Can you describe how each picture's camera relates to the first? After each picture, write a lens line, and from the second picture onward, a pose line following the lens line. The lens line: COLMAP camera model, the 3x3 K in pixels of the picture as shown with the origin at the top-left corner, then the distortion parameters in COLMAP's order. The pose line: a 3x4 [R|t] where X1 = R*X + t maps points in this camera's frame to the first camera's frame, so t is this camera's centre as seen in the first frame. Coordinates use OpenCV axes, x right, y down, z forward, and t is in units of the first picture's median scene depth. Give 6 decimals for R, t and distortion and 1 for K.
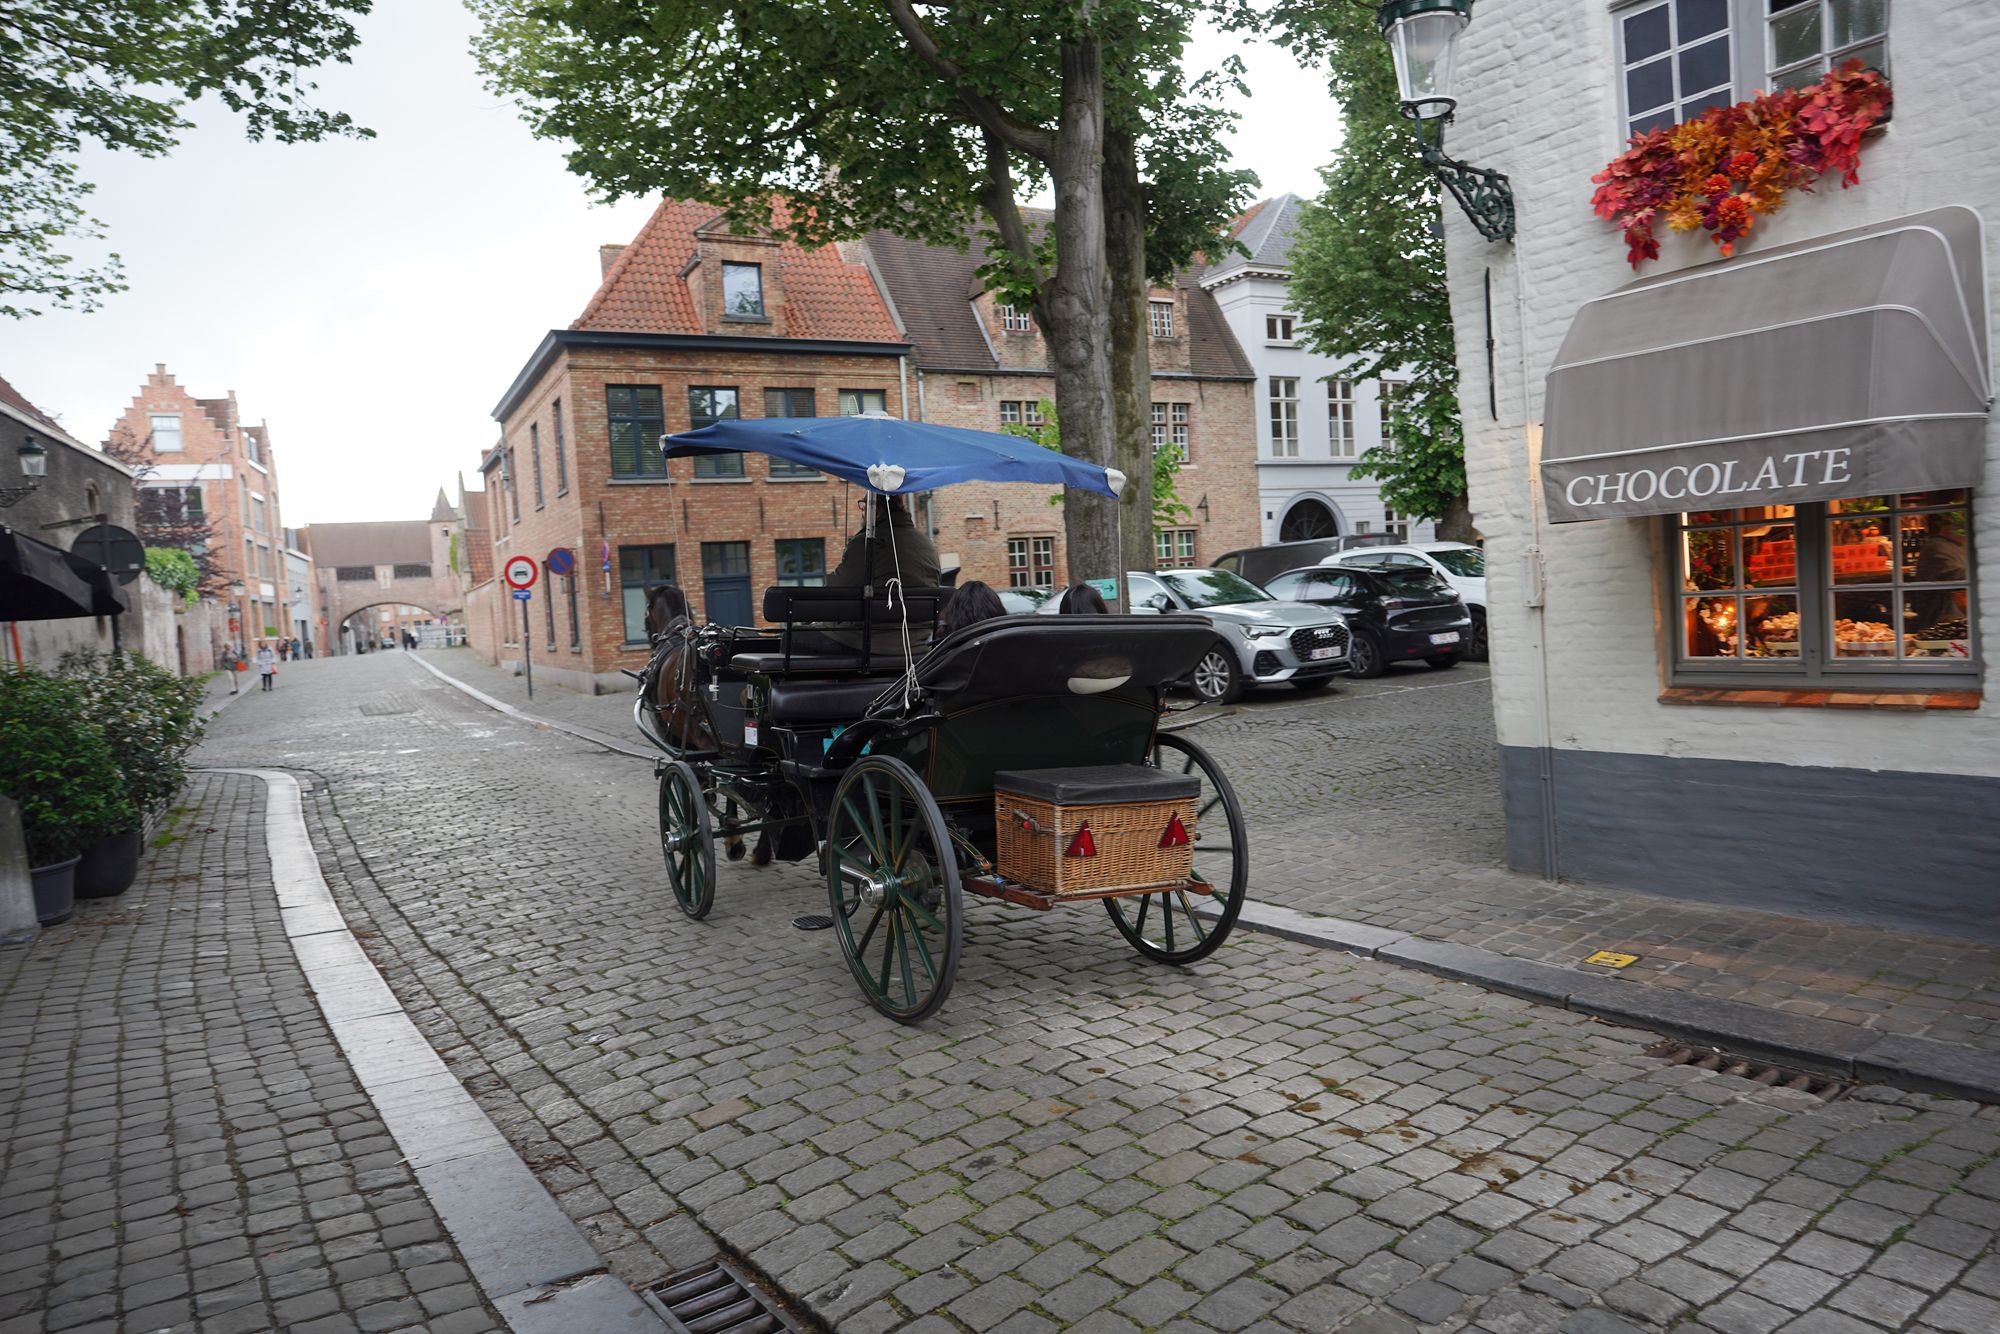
lens RADIAL K [[1359.3, 0, 1000.4], [0, 1359.3, 666.8], [0, 0, 1]] dist [-0.016462, 0.019983]
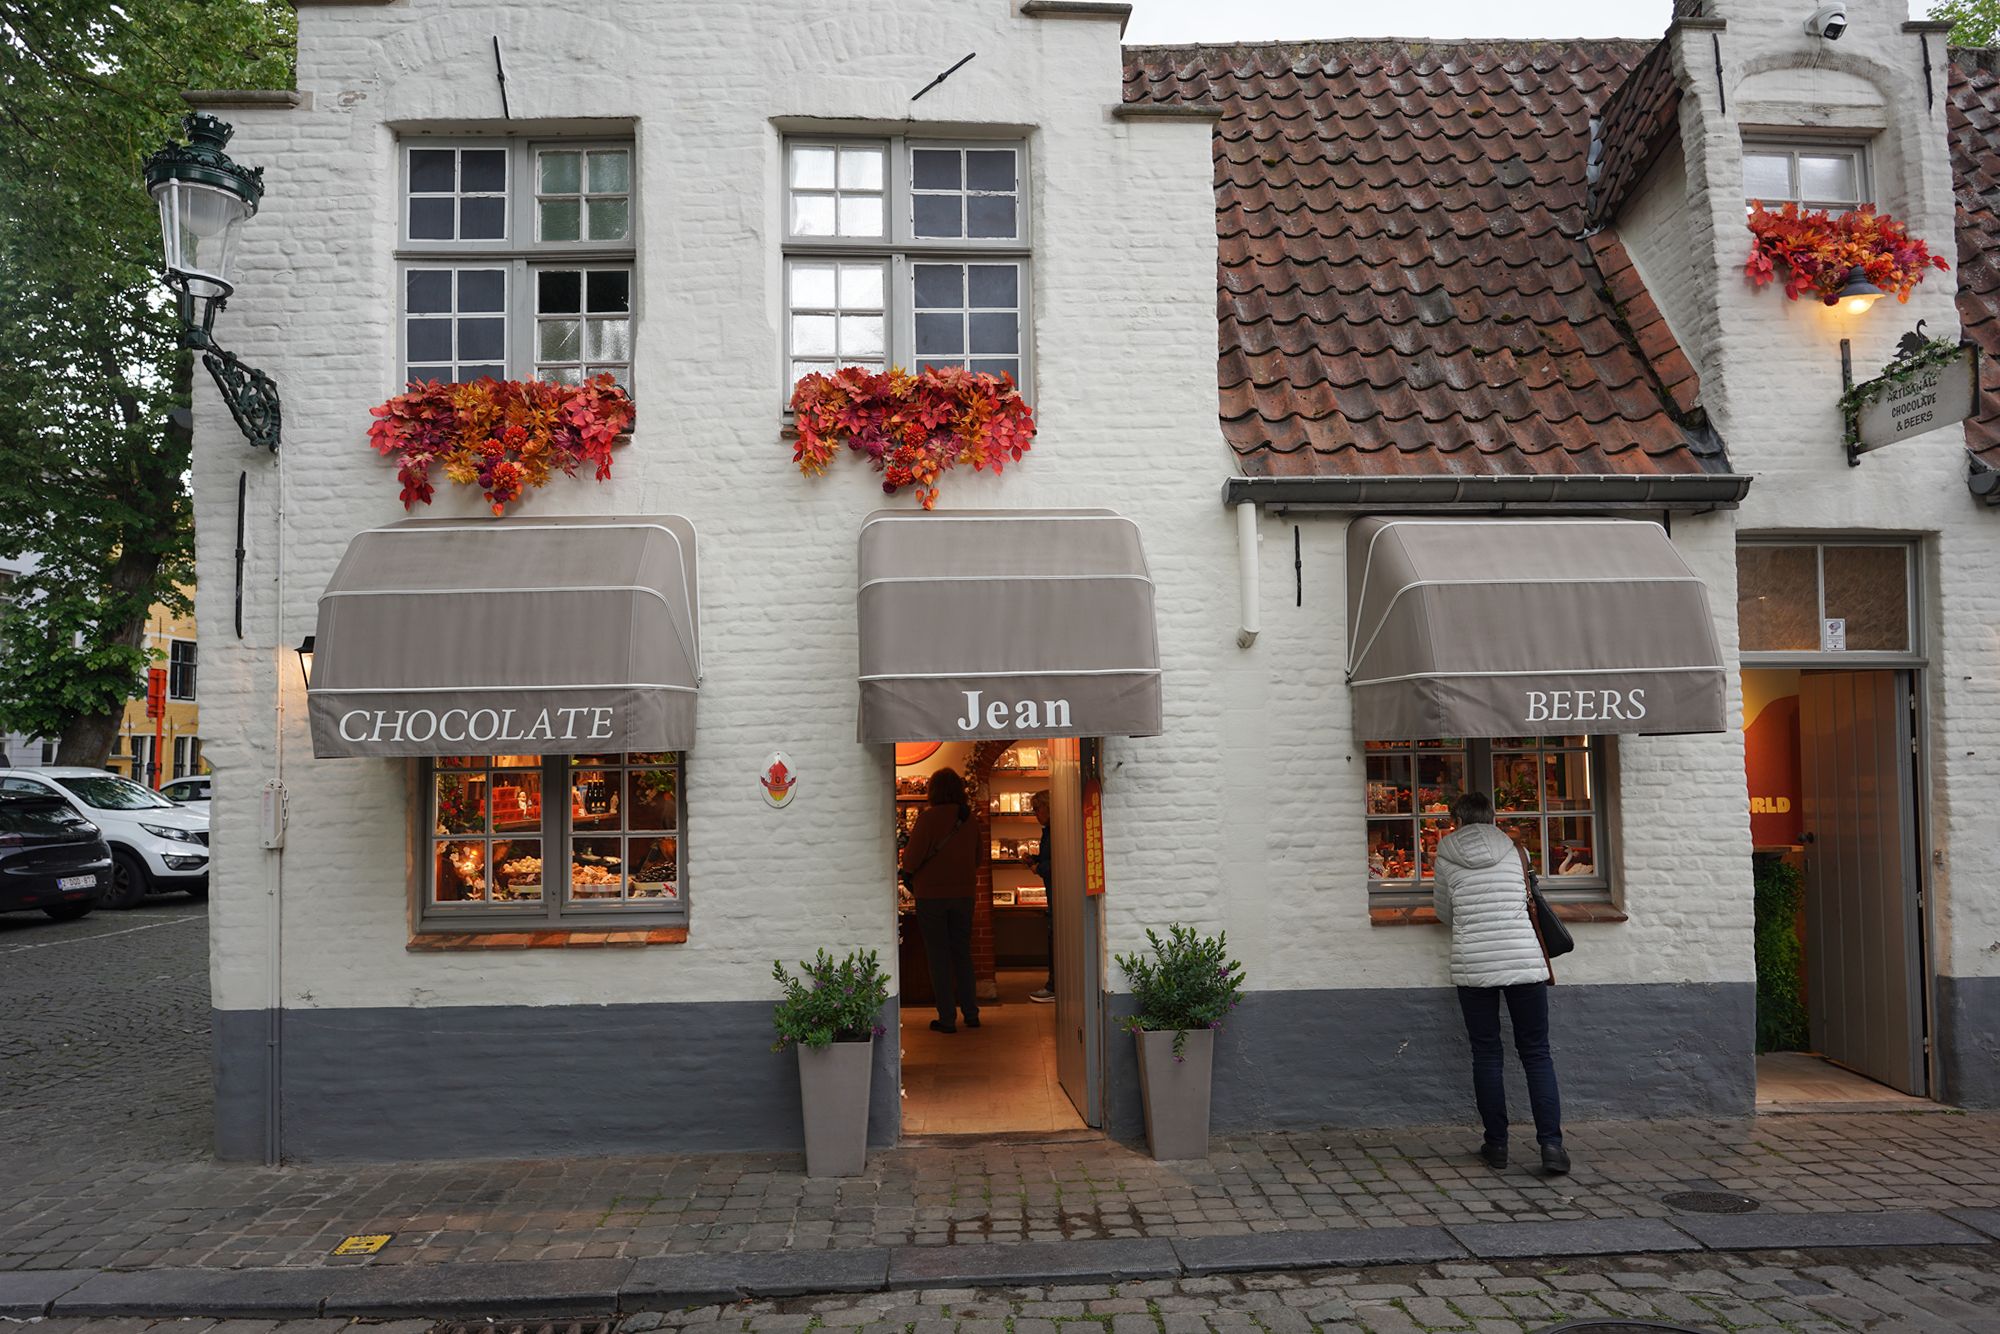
lens RADIAL K [[1359.3, 0, 999.6], [0, 1359.3, 658.8], [0, 0, 1]] dist [-0.016462, 0.019983]
pose [[0.567033, 0.121915, 0.814623, -0.086766], [0.025998, 0.985844, -0.165635, -0.007656], [-0.823285, 0.115099, 0.555836, 0.100922]]
